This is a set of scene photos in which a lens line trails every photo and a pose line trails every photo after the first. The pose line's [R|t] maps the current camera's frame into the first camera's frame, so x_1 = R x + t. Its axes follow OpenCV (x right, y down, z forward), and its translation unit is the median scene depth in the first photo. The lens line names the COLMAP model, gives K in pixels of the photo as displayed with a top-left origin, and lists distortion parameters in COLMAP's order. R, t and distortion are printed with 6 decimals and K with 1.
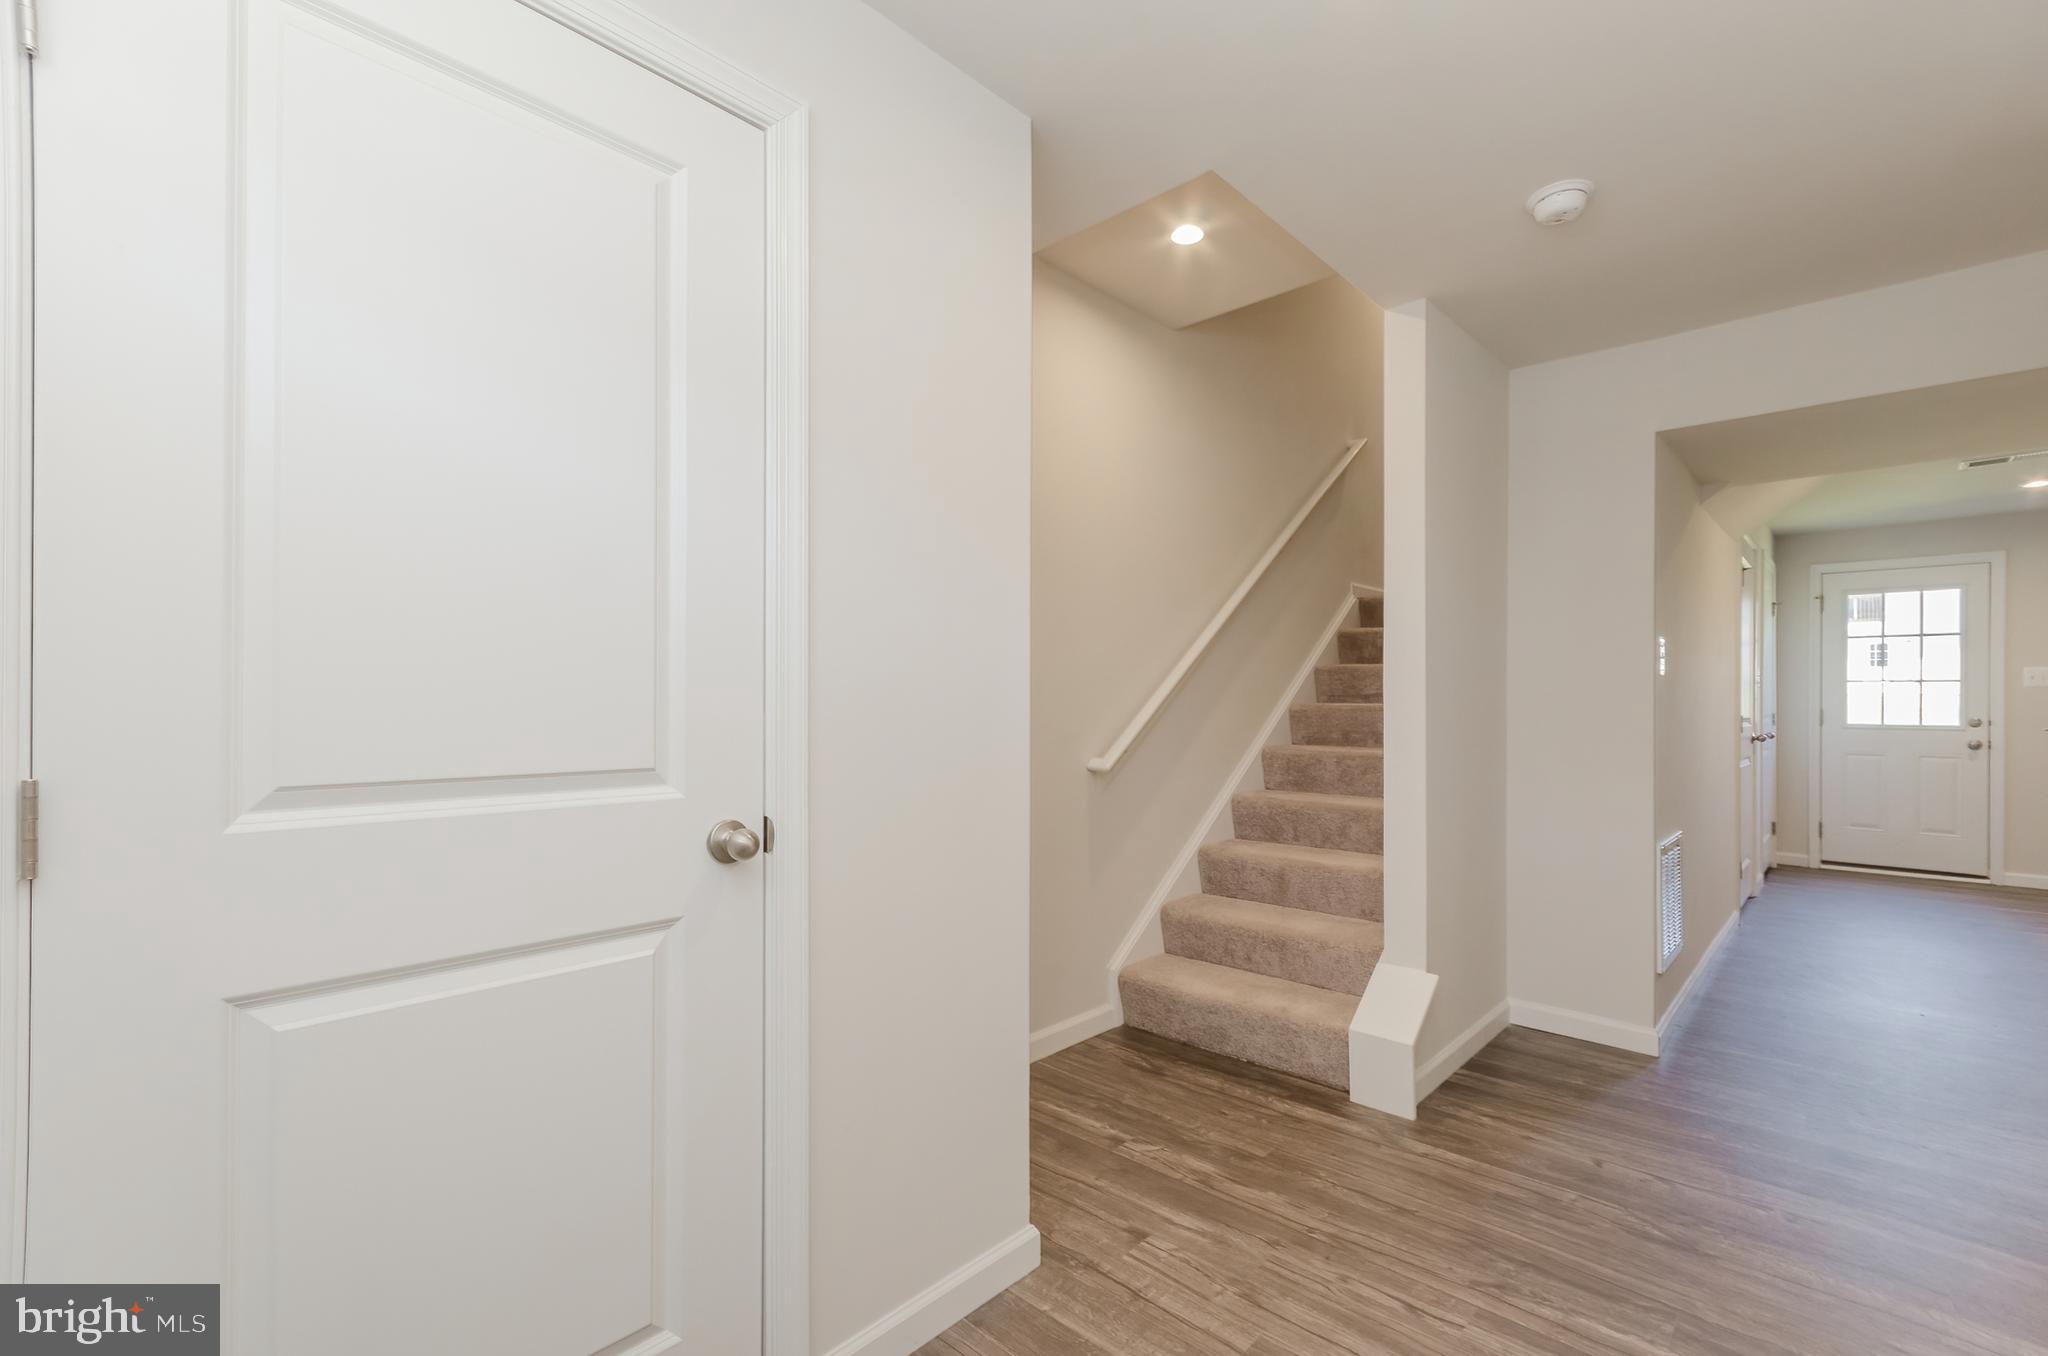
lens RADIAL K [[897.5, 0, 1040.1], [0, 897.5, 684.7], [0, 0, 1]] dist [0.003949, 0.000801]
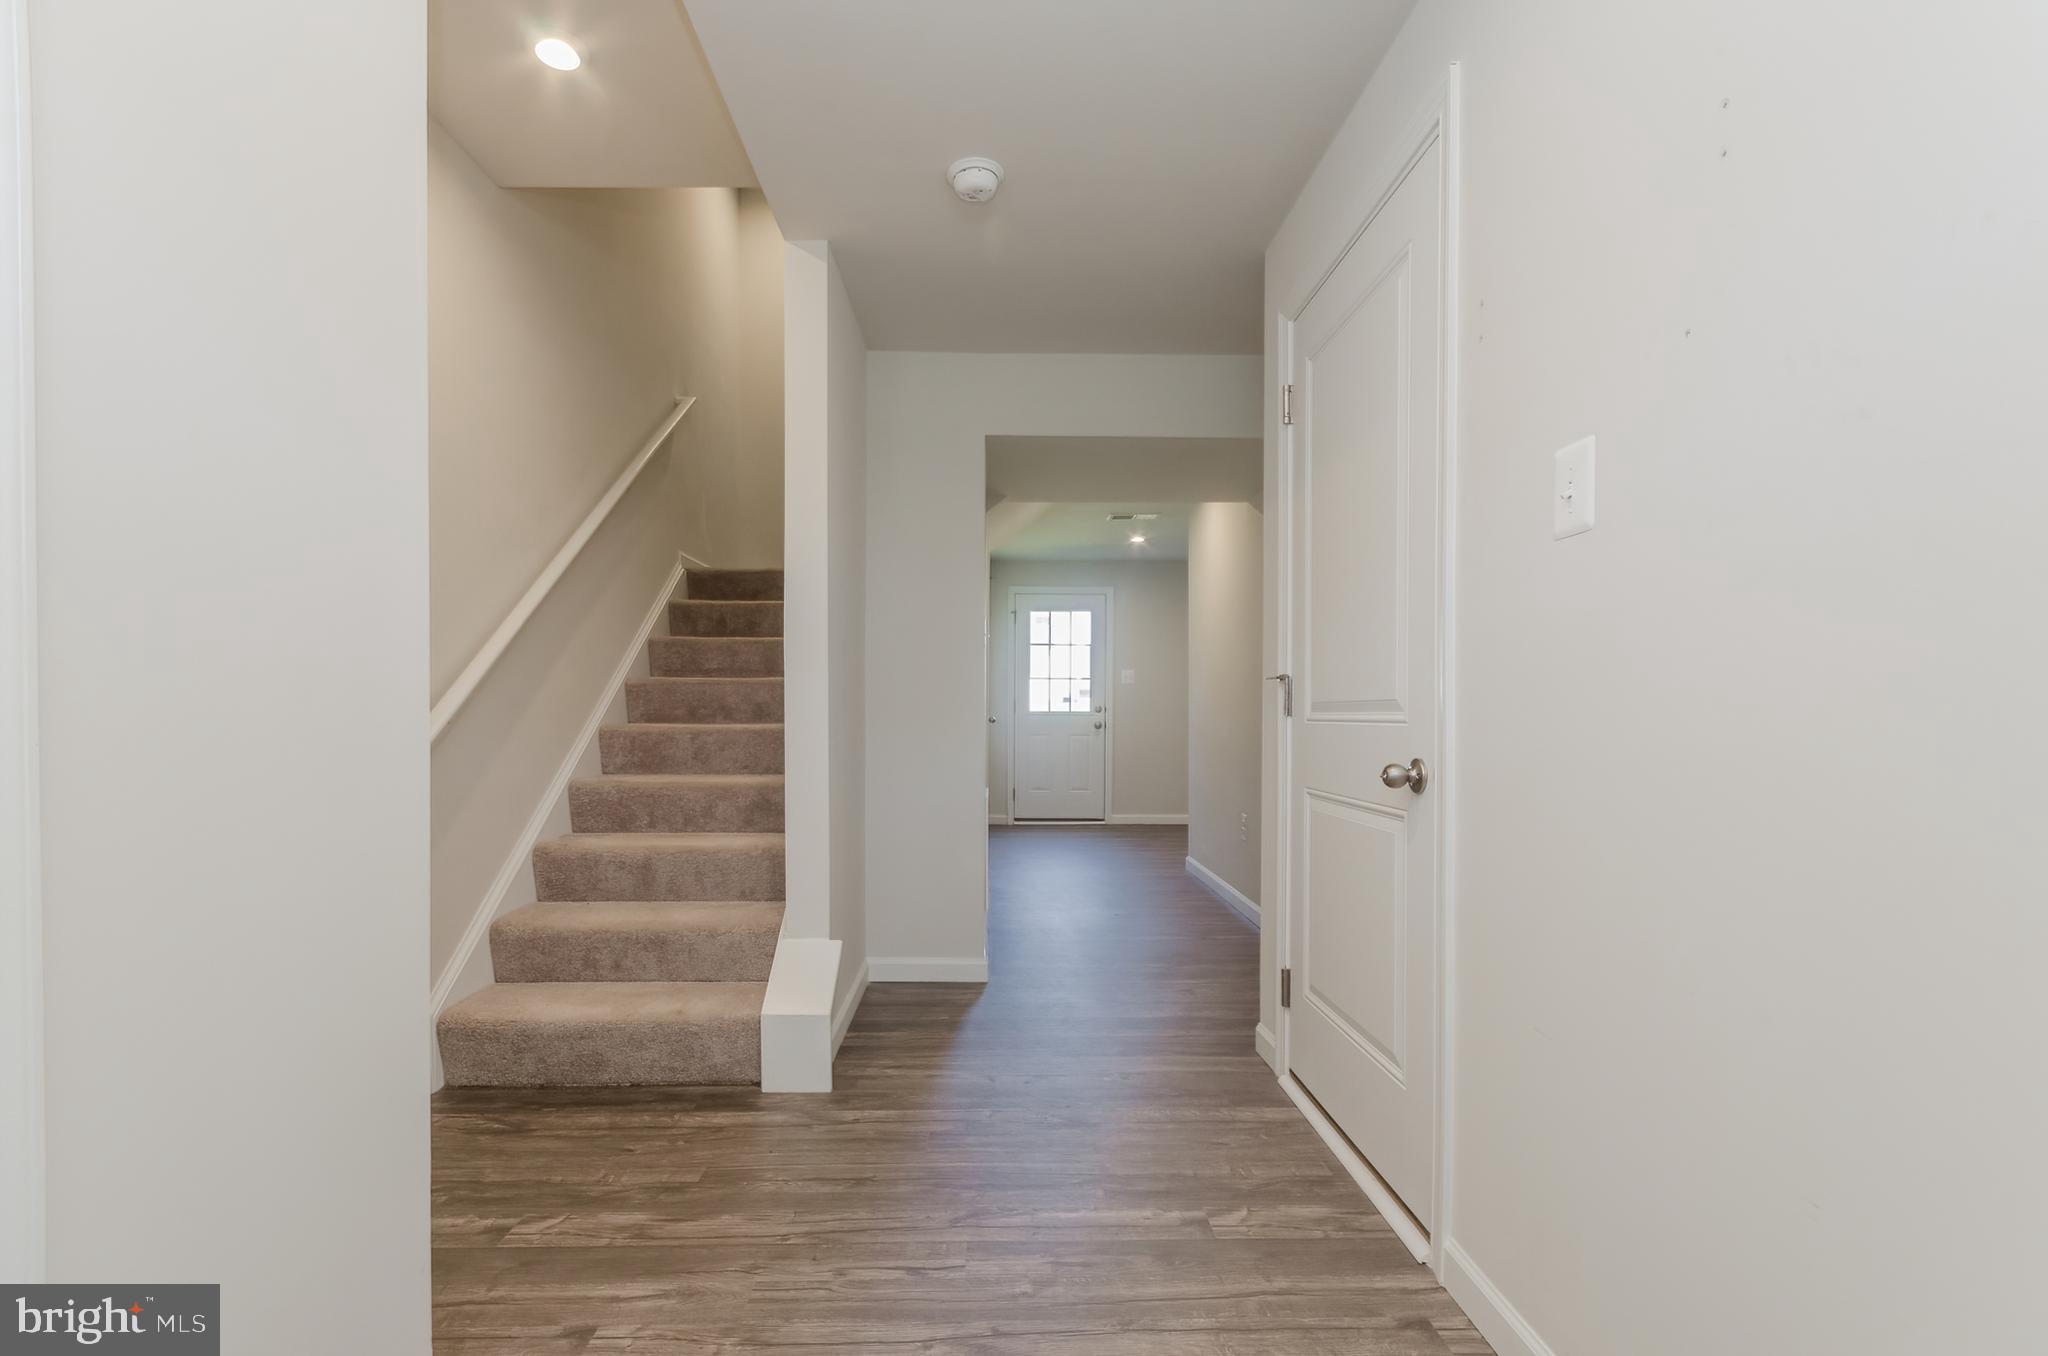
lens RADIAL K [[927.4, 0, 993.9], [0, 927.4, 705.4], [0, 0, 1]] dist [0.000011, 0.001471]
pose [[0.729657, 0.003727, 0.683803, -0.121049], [-0.013111, 0.999878, 0.008540, 0.057373], [-0.683688, -0.015196, 0.729616, 0.152694]]
